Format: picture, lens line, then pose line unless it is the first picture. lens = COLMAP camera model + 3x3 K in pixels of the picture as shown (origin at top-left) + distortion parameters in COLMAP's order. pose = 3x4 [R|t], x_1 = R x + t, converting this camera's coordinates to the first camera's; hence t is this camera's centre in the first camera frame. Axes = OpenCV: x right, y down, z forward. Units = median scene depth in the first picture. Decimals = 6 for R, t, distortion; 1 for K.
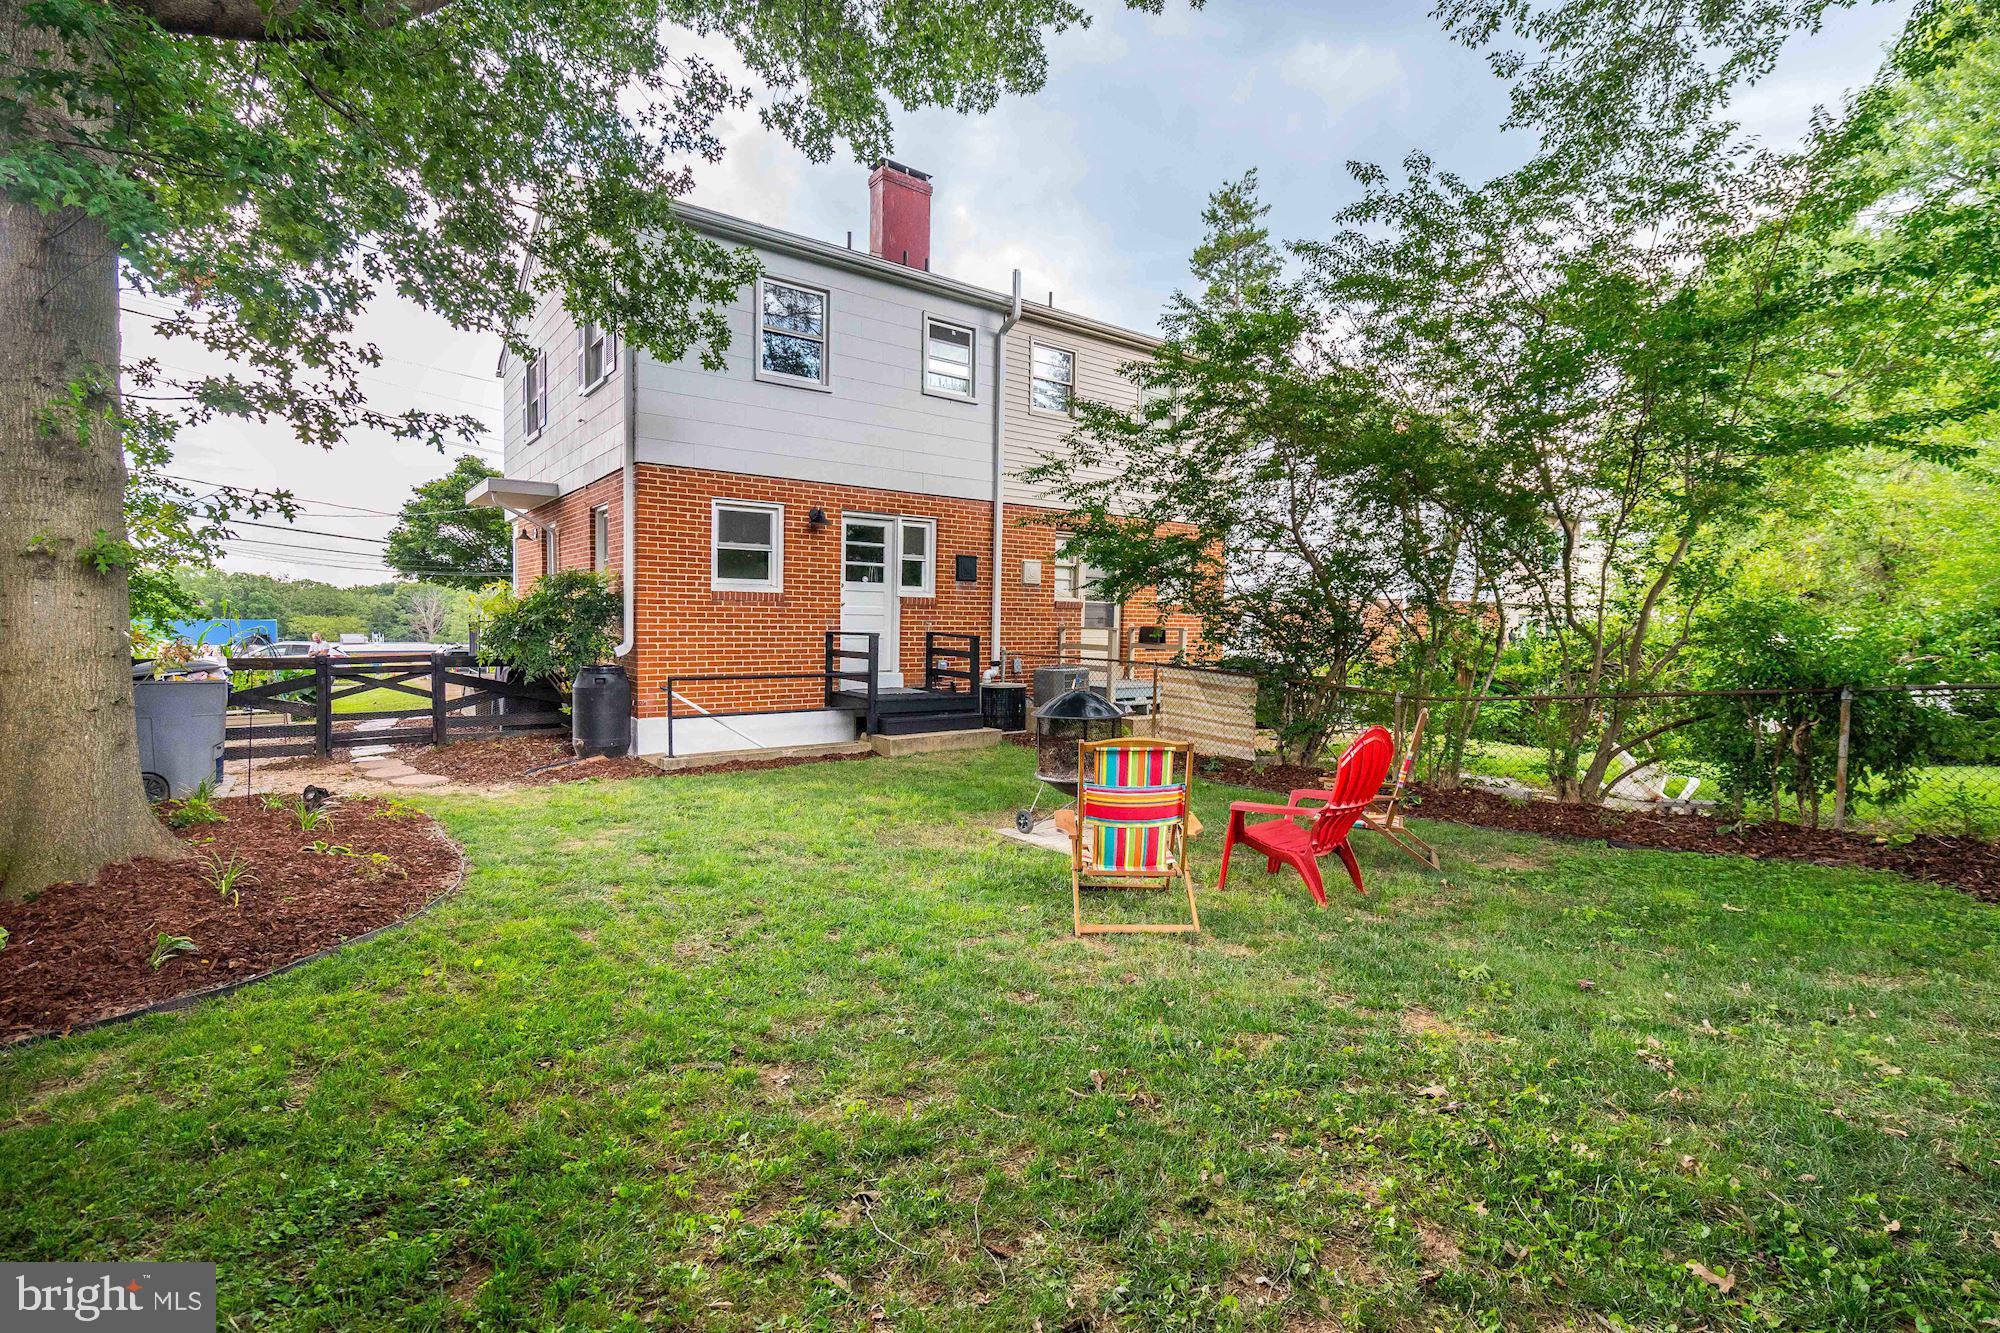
lens RADIAL K [[885.7, 0, 981.5], [0, 885.7, 657.2], [0, 0, 1]] dist [-0.001775, 0.000222]
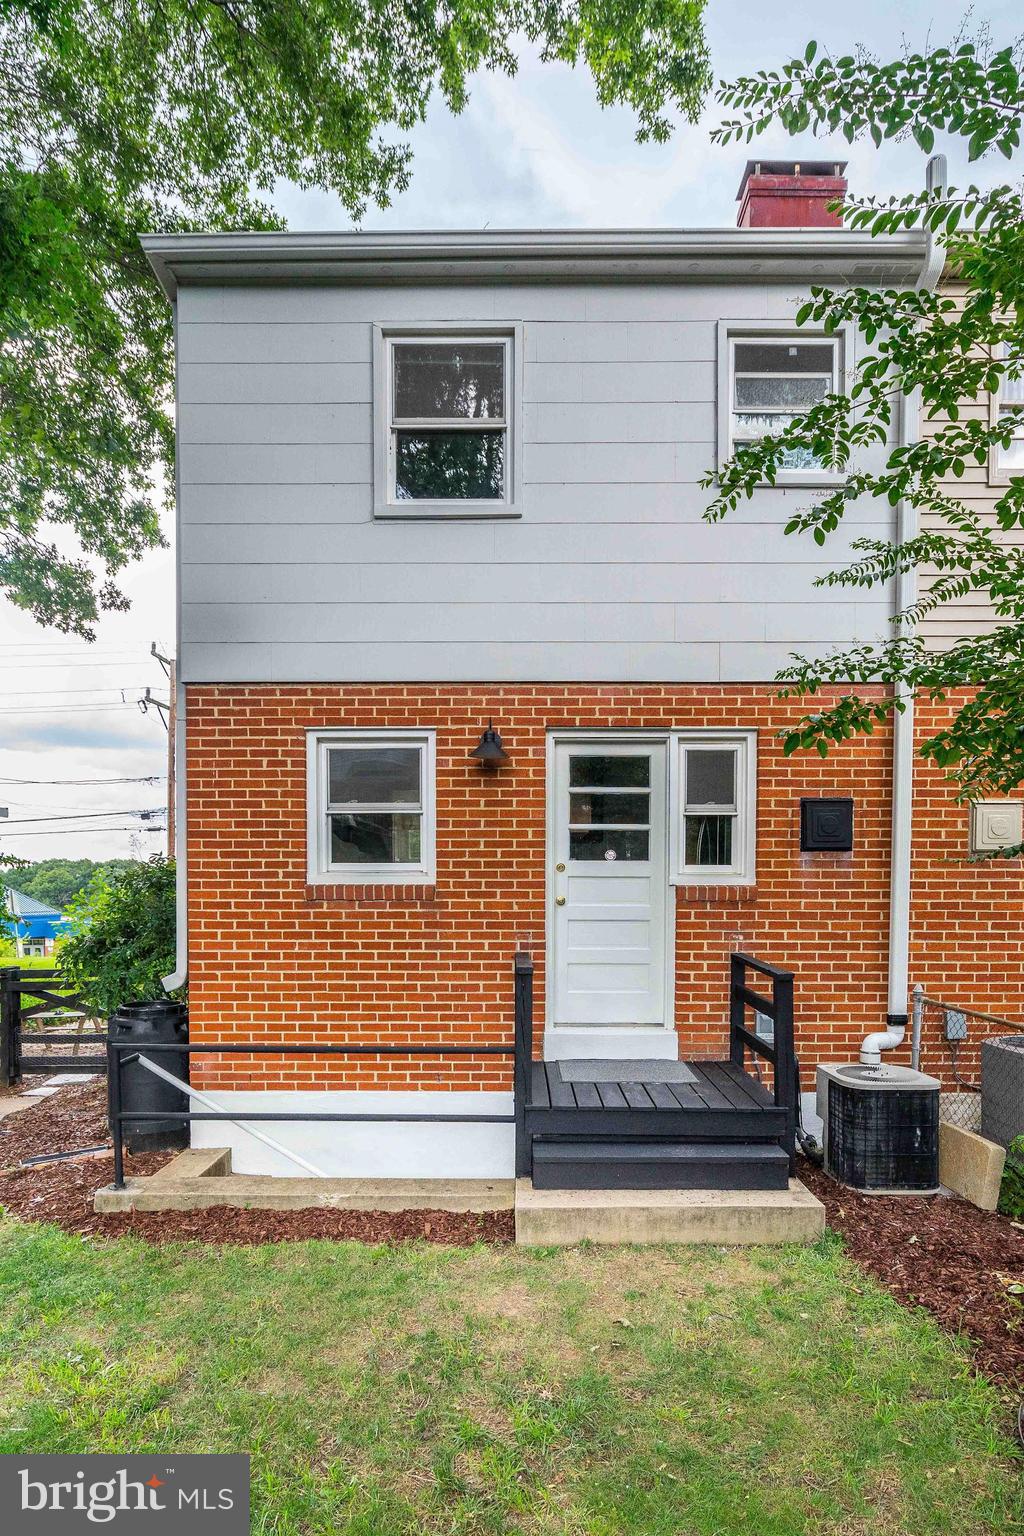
lens RADIAL K [[832.3, 0, 517.5], [0, 832.3, 919.6], [0, 0, 1]] dist [-0.018682, 0.017623]
pose [[0.802722, 0.007195, -0.596310, 0.135936], [-0.015944, 0.999829, -0.009400, -0.045420], [0.596141, 0.017053, 0.802699, 0.593197]]
